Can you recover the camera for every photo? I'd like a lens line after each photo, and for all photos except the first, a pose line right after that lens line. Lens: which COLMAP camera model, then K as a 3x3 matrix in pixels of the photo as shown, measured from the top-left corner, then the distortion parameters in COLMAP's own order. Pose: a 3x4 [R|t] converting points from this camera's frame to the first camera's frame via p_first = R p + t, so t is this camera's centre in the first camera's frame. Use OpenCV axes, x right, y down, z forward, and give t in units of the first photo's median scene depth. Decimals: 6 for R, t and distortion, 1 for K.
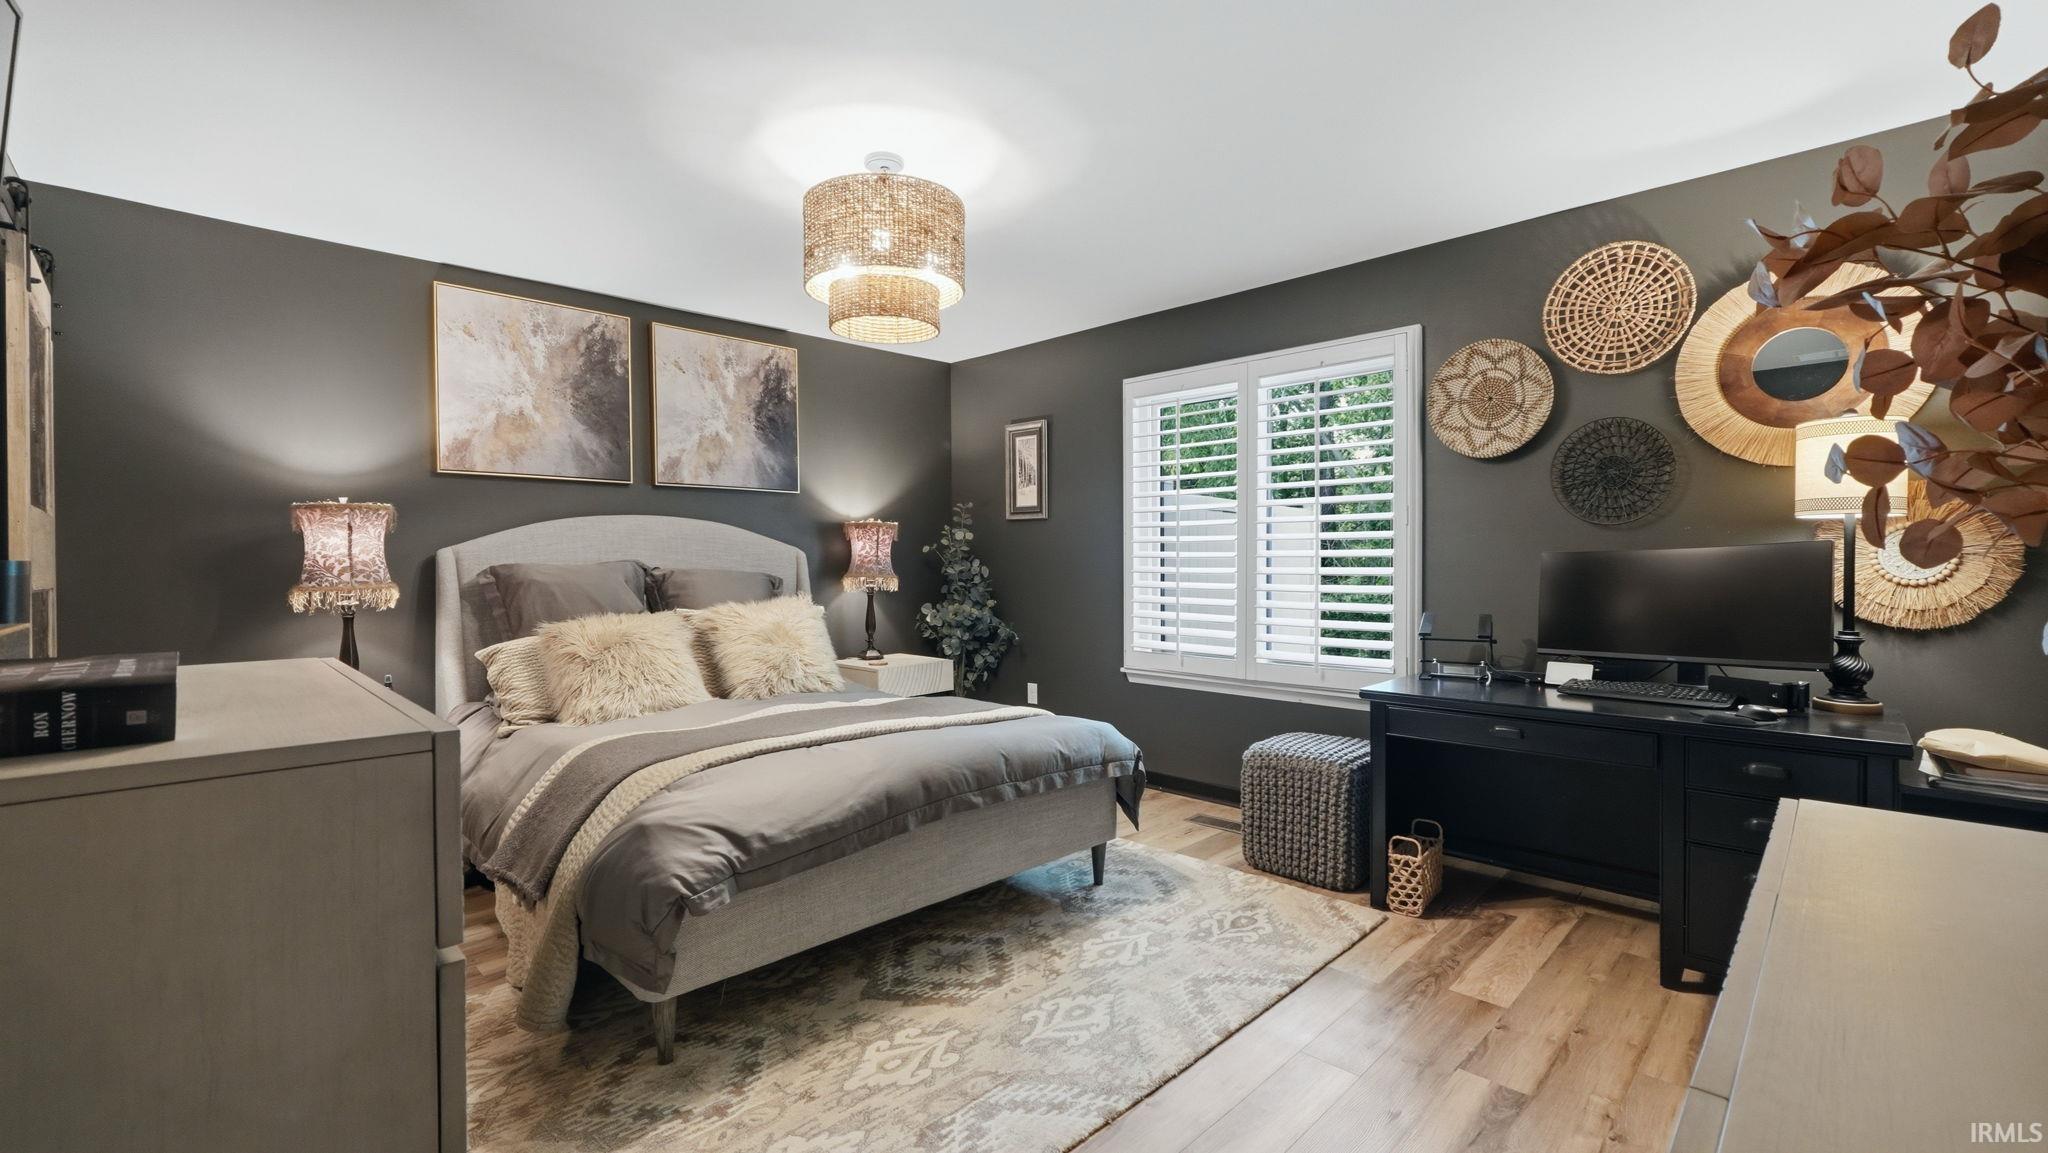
lens RADIAL K [[866.5, 0, 1026.7], [0, 866.5, 570.9], [0, 0, 1]] dist [-0.012065, 0.003094]
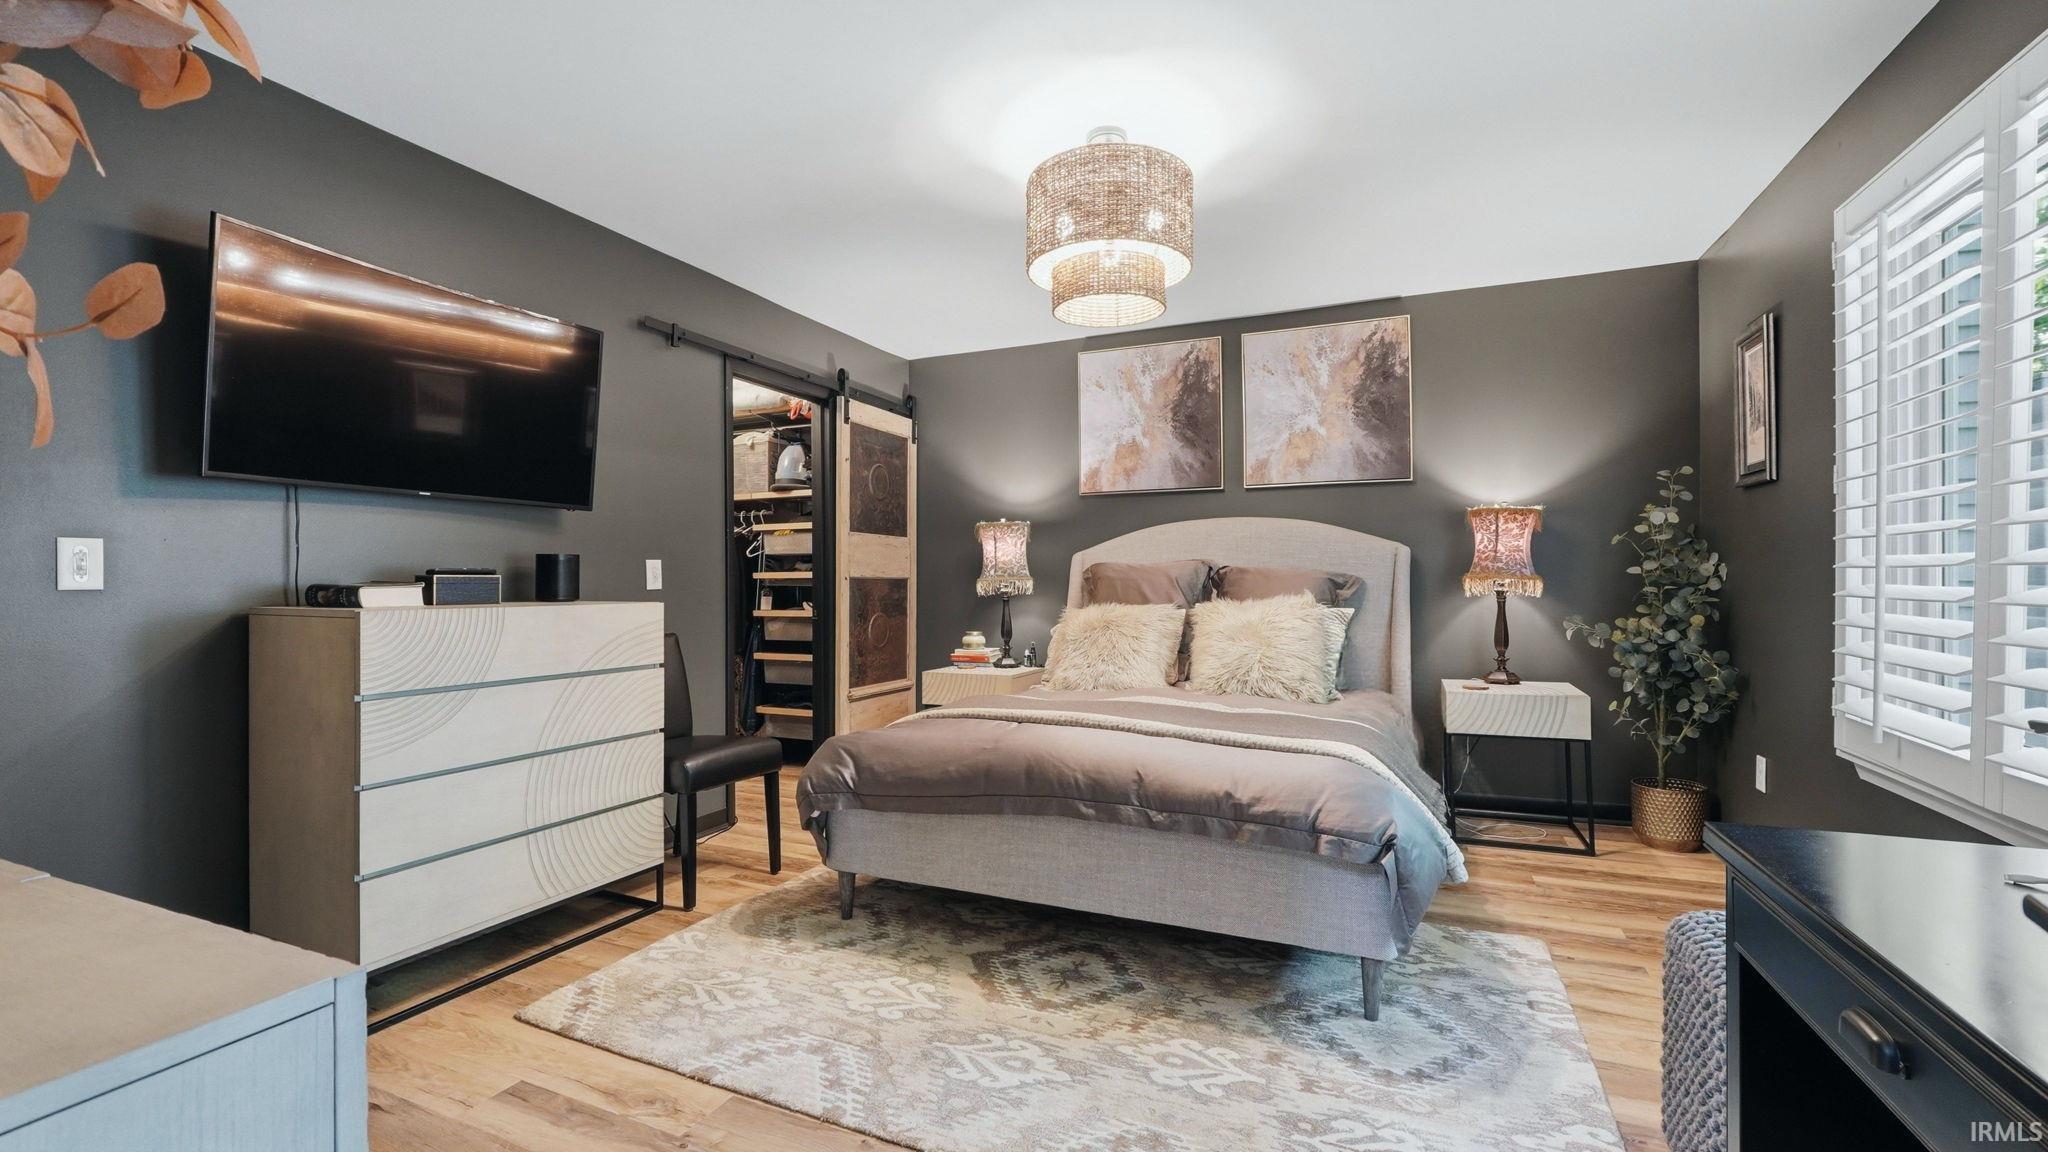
lens RADIAL K [[866.5, 0, 1013.3], [0, 866.5, 579.8], [0, 0, 1]] dist [-0.012065, 0.003094]
pose [[0.349030, 0.005712, -0.937094, 0.542384], [-0.009225, 0.999954, 0.002659, 0.014593], [0.937066, 0.007716, 0.349067, 0.433260]]
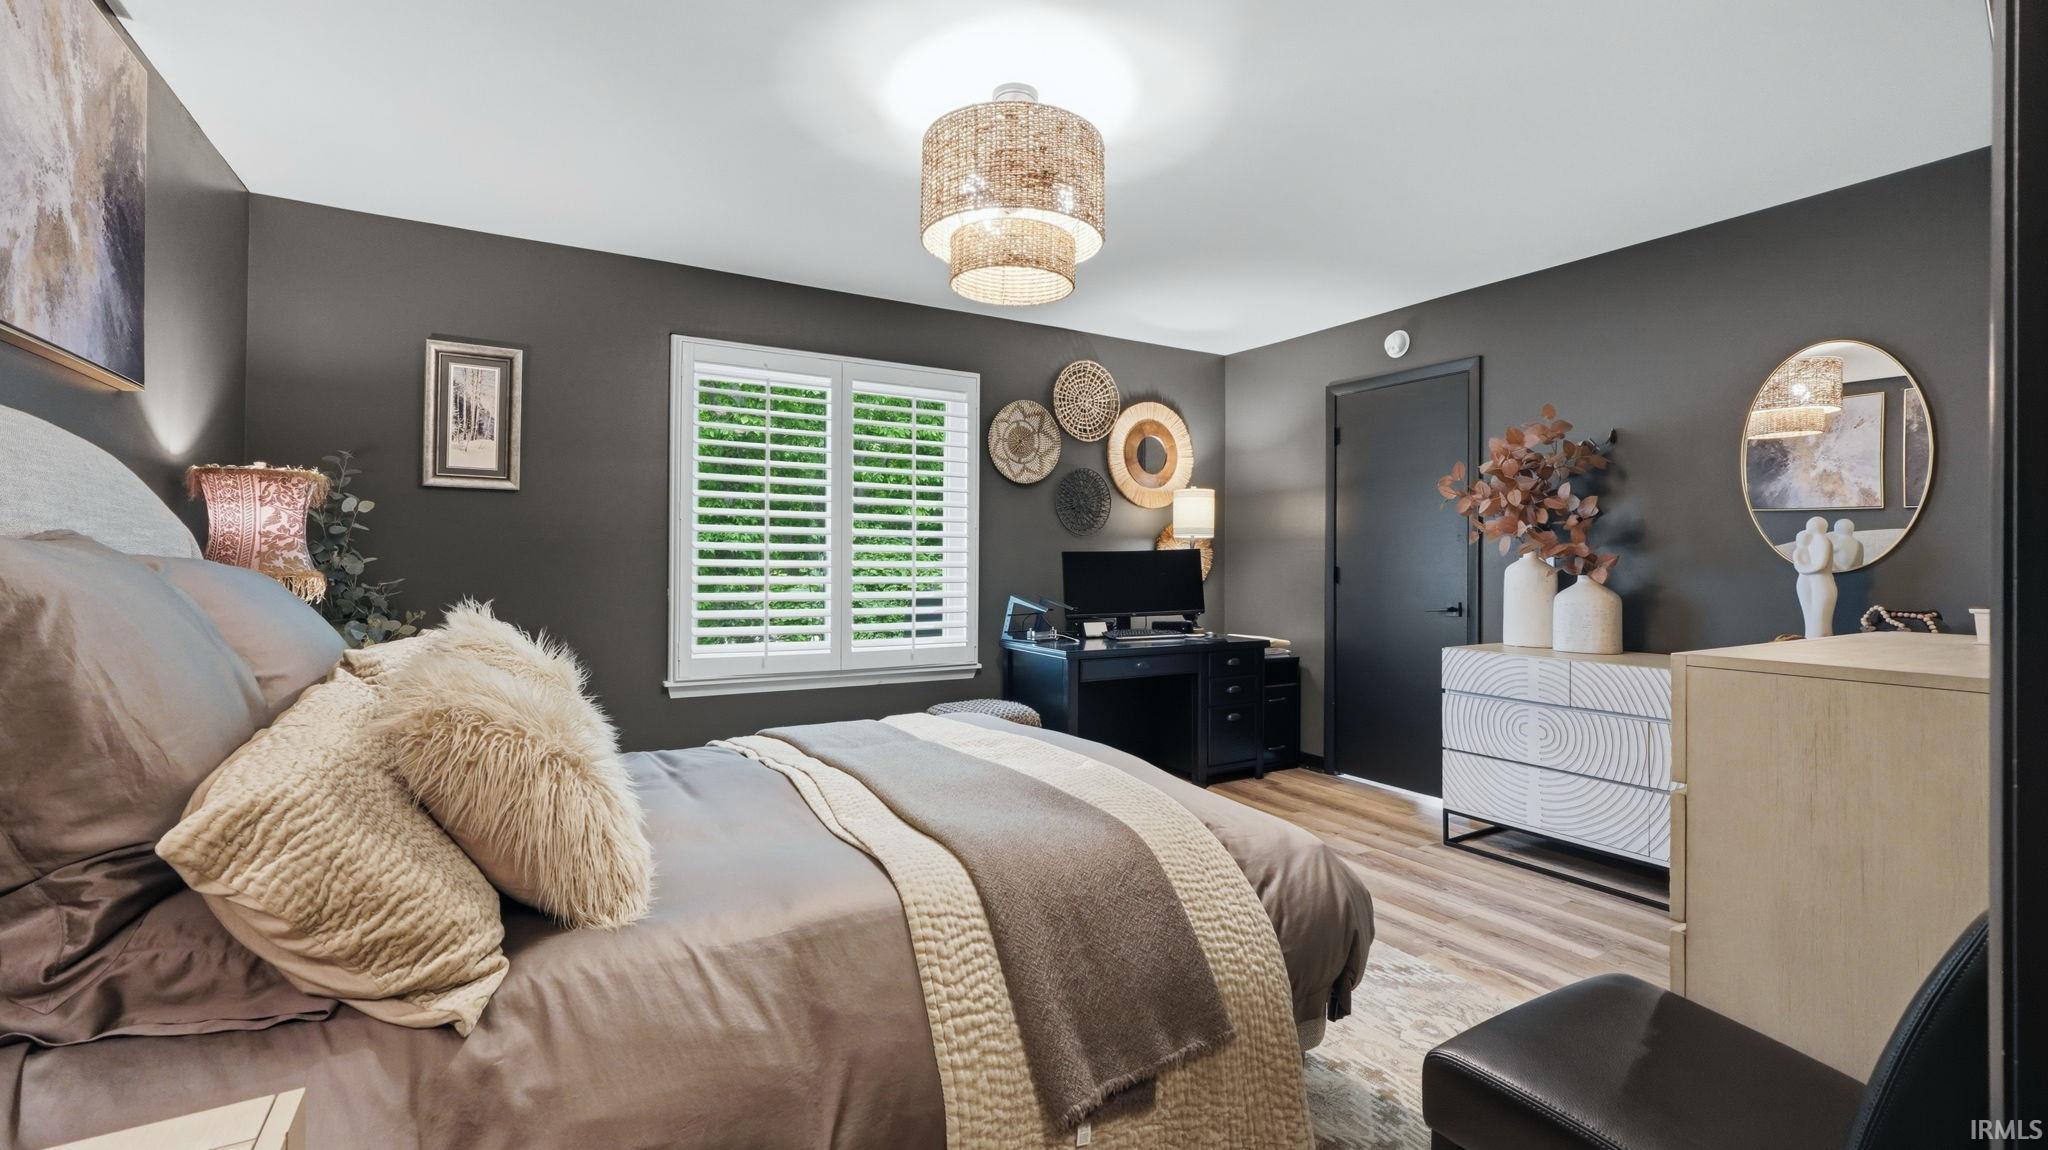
lens RADIAL K [[866.5, 0, 1015.5], [0, 866.5, 562.7], [0, 0, 1]] dist [-0.012065, 0.003094]
pose [[0.257533, 0.002763, 0.966266, -0.767641], [0.002906, 0.999989, -0.003634, 0.003252], [-0.966265, 0.003744, 0.257522, 0.593184]]
